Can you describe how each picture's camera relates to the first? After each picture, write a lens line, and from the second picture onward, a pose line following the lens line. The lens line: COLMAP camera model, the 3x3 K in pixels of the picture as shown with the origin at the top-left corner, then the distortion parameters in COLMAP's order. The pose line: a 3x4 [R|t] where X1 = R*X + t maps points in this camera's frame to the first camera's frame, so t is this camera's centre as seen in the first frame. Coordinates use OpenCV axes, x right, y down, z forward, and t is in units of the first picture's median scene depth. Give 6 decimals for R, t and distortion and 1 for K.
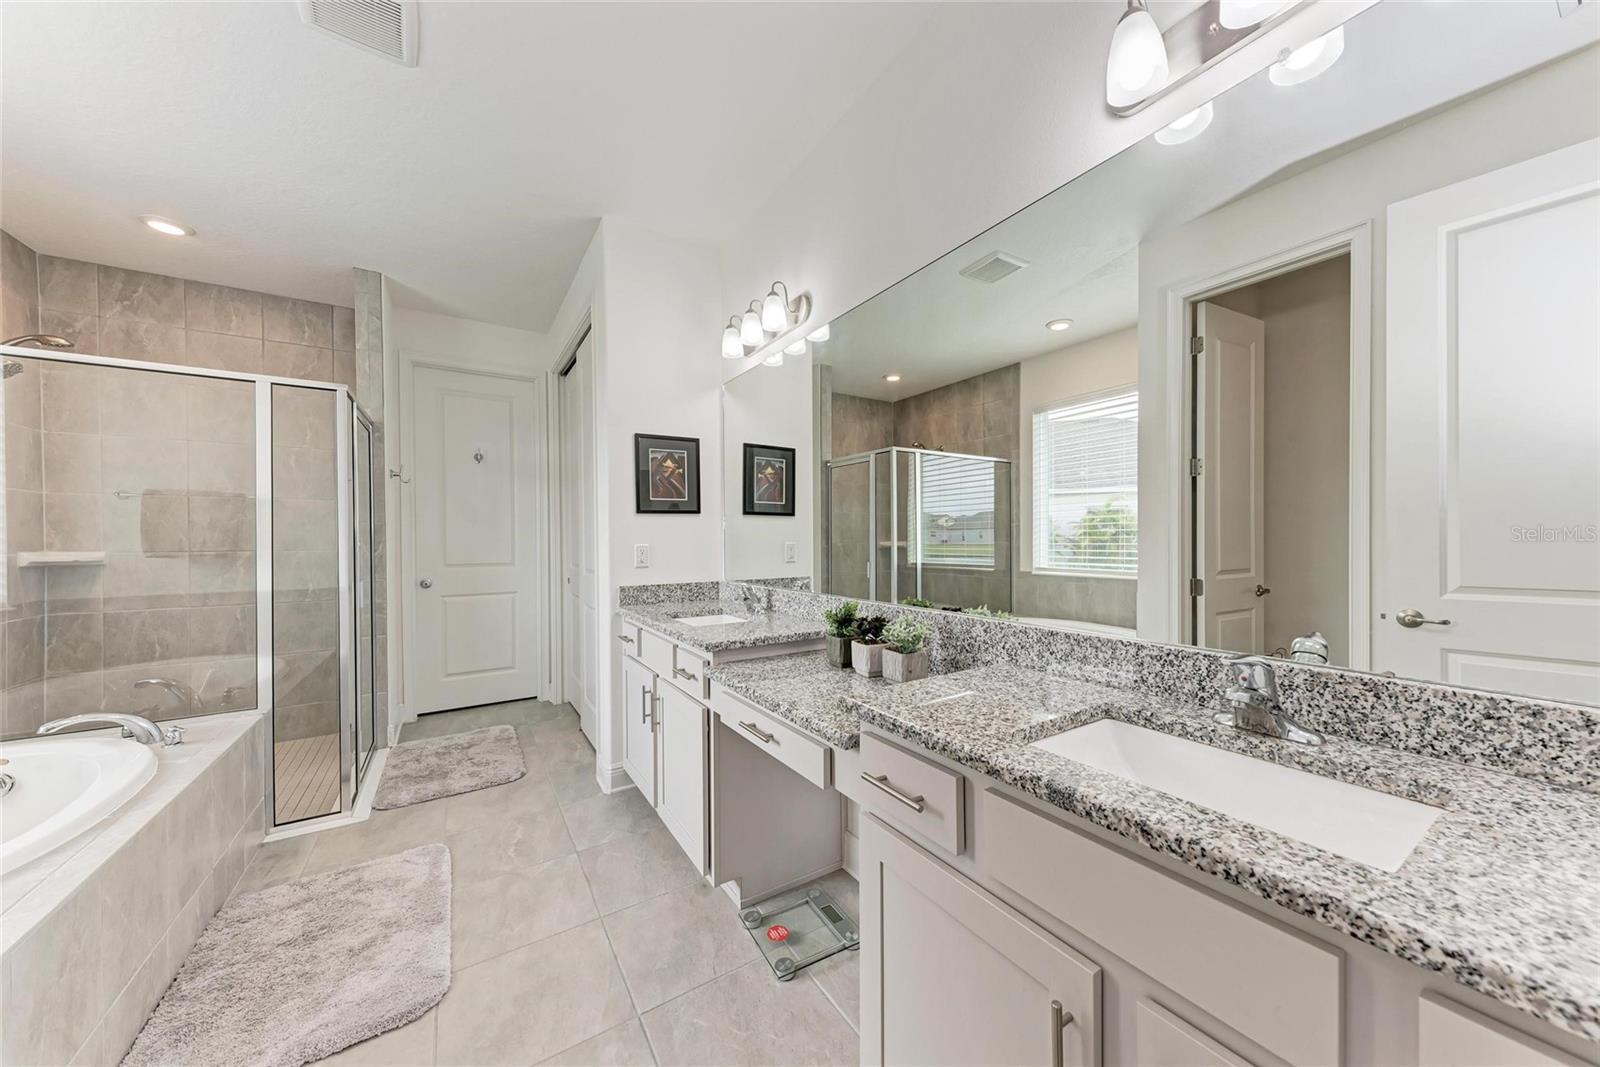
lens RADIAL K [[546.6, 0, 806.5], [0, 546.6, 540.9], [0, 0, 1]] dist [0.017204, -0.004461]
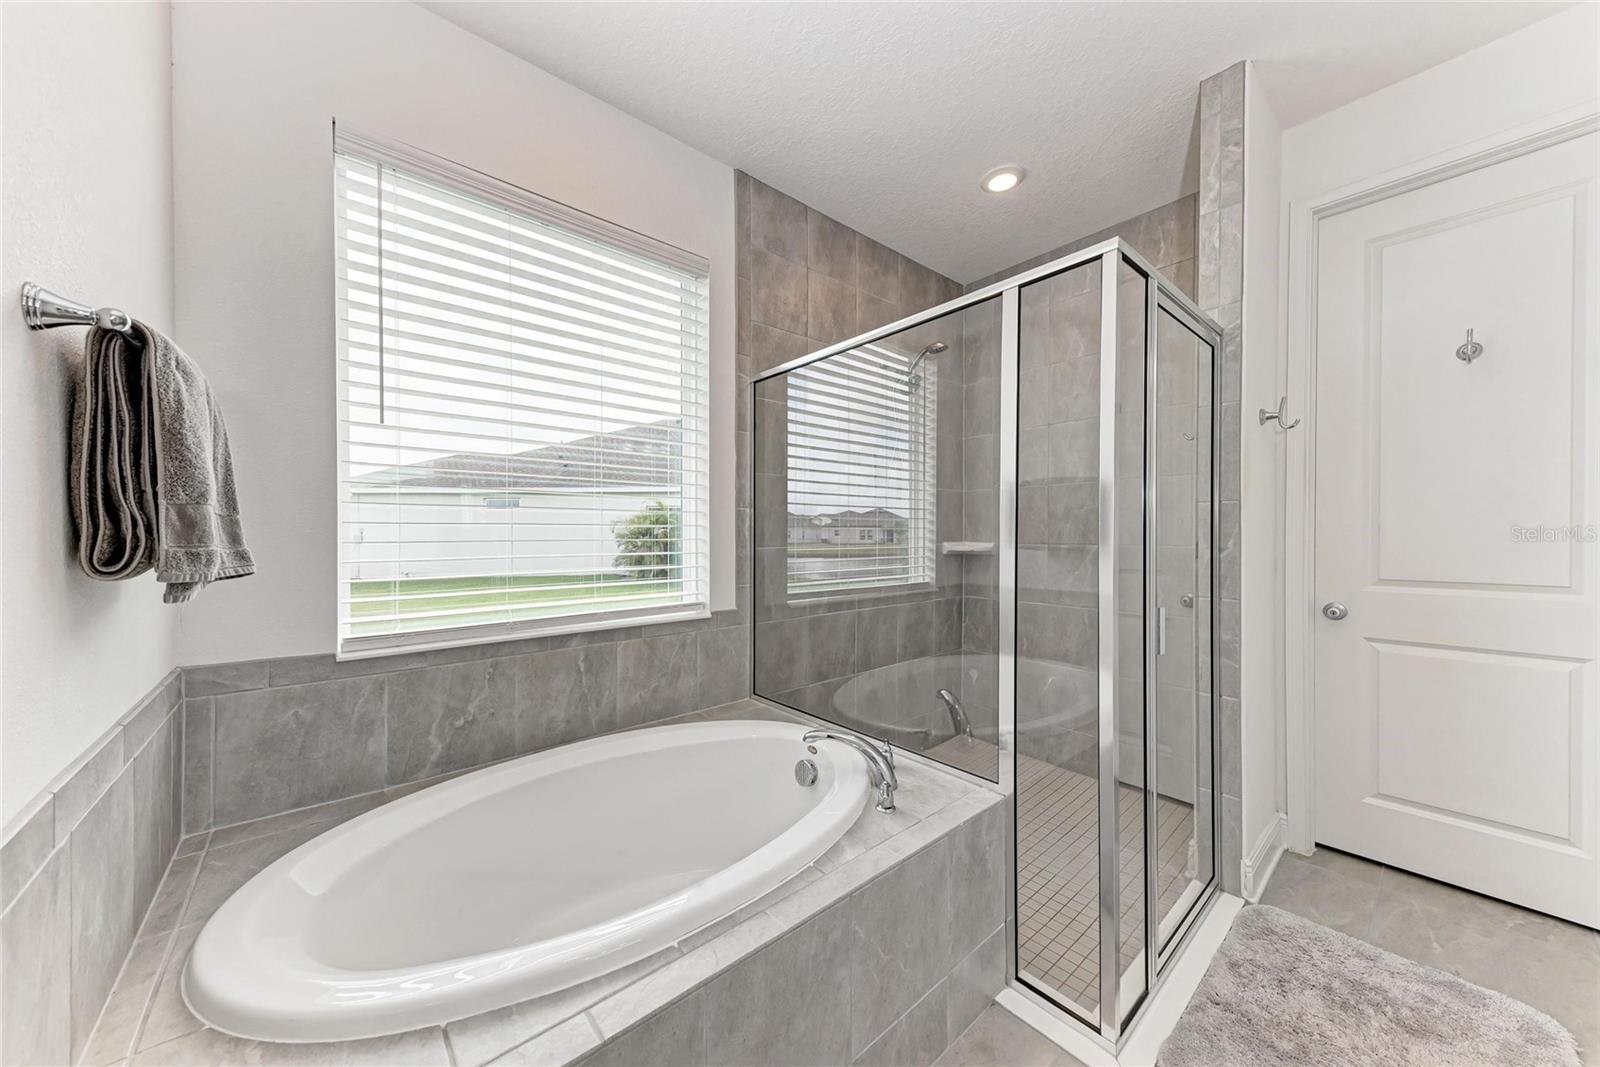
lens RADIAL K [[546.6, 0, 806.5], [0, 546.6, 540.9], [0, 0, 1]] dist [0.017204, -0.004461]
pose [[0.139128, 0.016432, -0.990138, -0.270742], [-0.003230, 0.999865, 0.016140, 0.000100], [0.990269, 0.000953, 0.139163, 0.492196]]
